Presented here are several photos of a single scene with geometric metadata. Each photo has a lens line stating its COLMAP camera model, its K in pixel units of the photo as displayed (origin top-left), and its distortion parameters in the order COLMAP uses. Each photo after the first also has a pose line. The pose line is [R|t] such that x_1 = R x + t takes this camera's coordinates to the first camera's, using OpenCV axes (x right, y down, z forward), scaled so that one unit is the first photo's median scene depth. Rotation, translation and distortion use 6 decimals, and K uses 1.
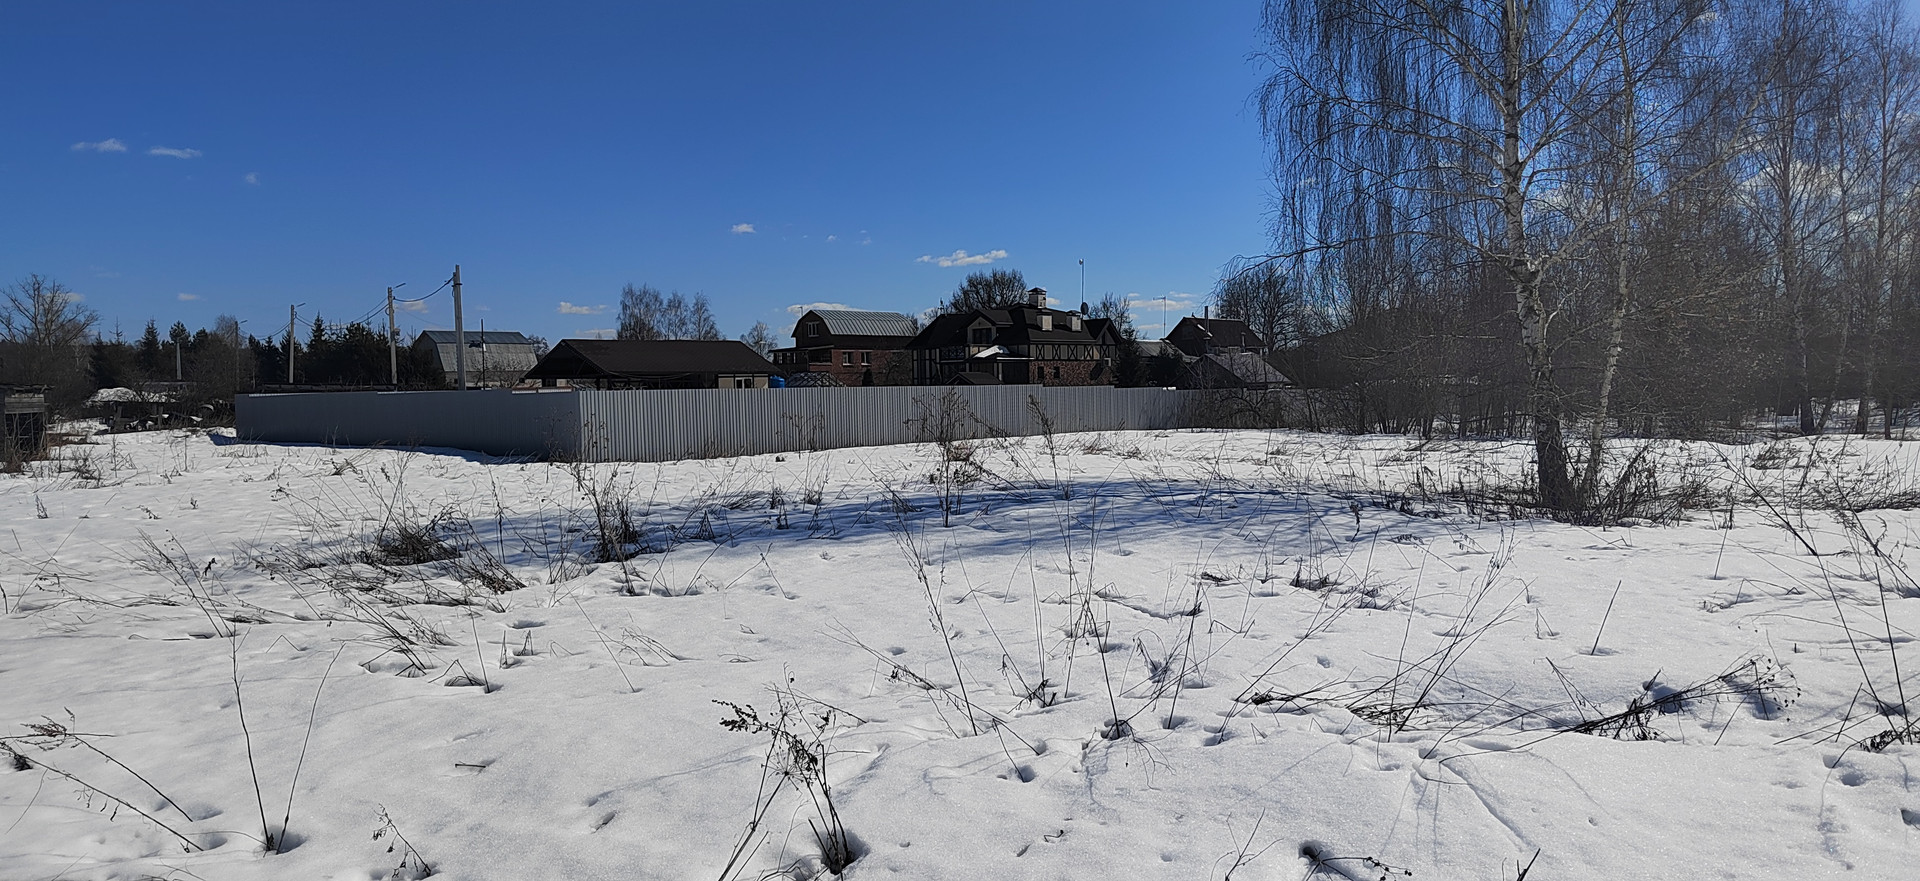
lens RADIAL K [[1260.7, 0, 960.0], [0, 1260.7, 440.5], [0, 0, 1]] dist [-0.003334, -0.004893]
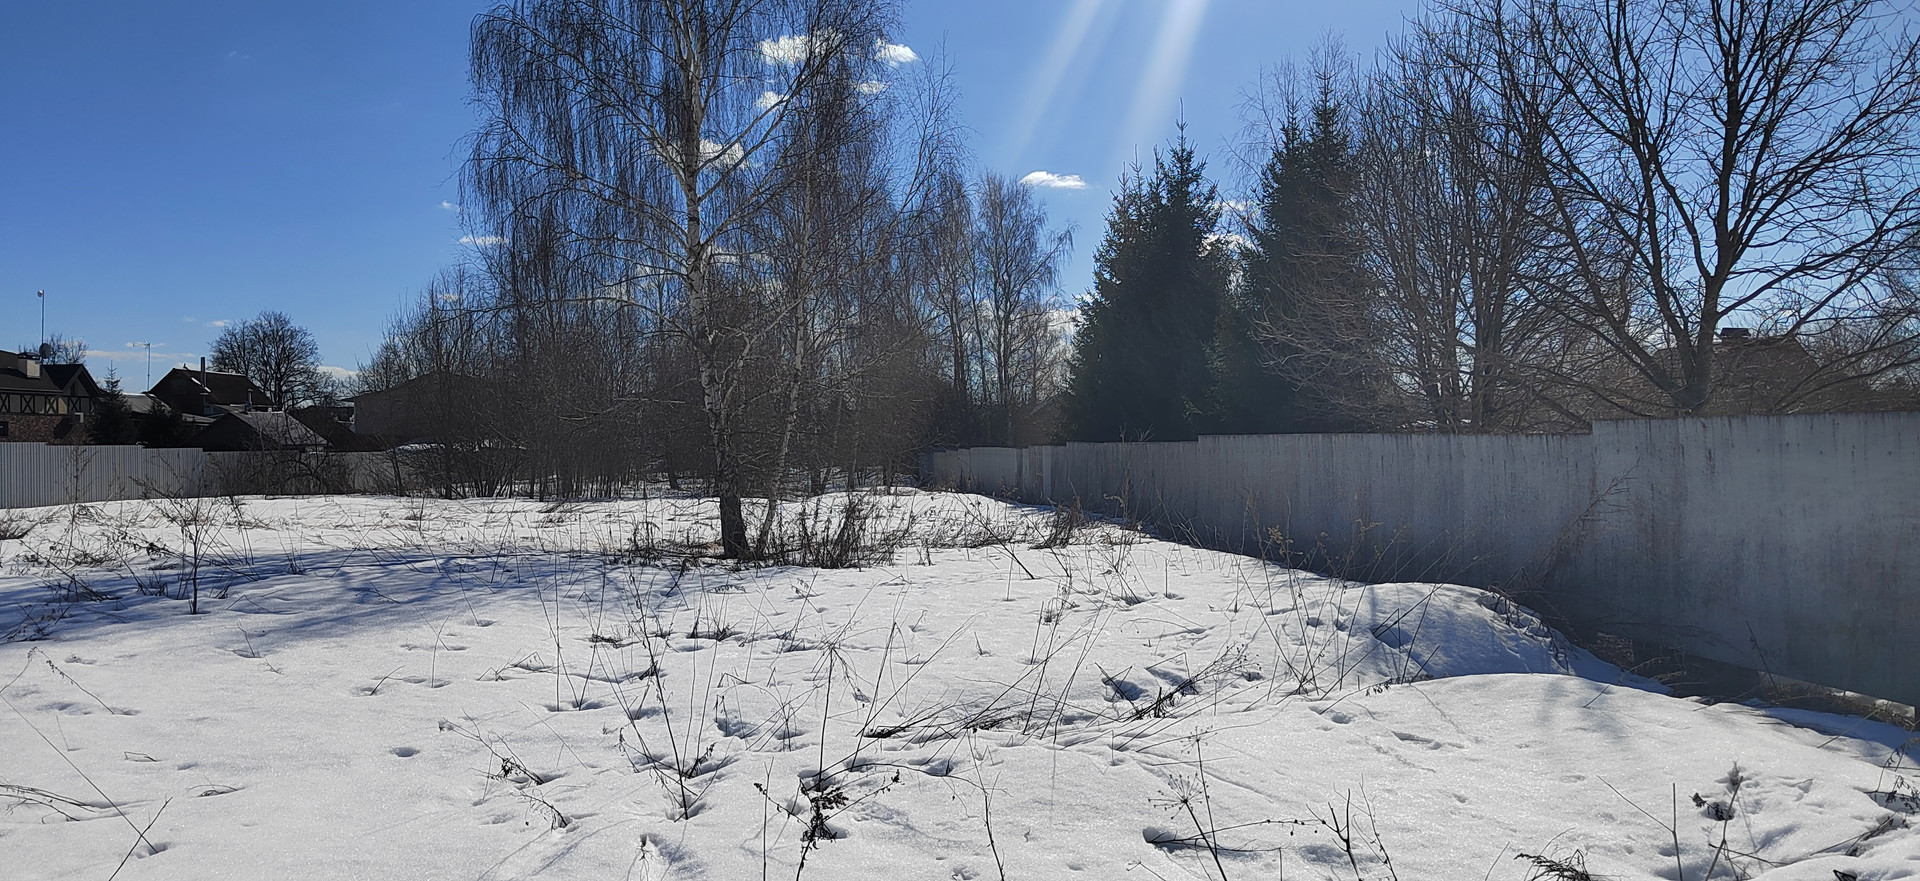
lens RADIAL K [[1260.7, 0, 960.0], [0, 1260.7, 440.5], [0, 0, 1]] dist [-0.003334, -0.004893]
pose [[0.725551, 0.018438, 0.687921, -0.114761], [0.018089, 0.998785, -0.045849, 0.002809], [-0.687930, 0.045710, 0.724336, 0.049166]]
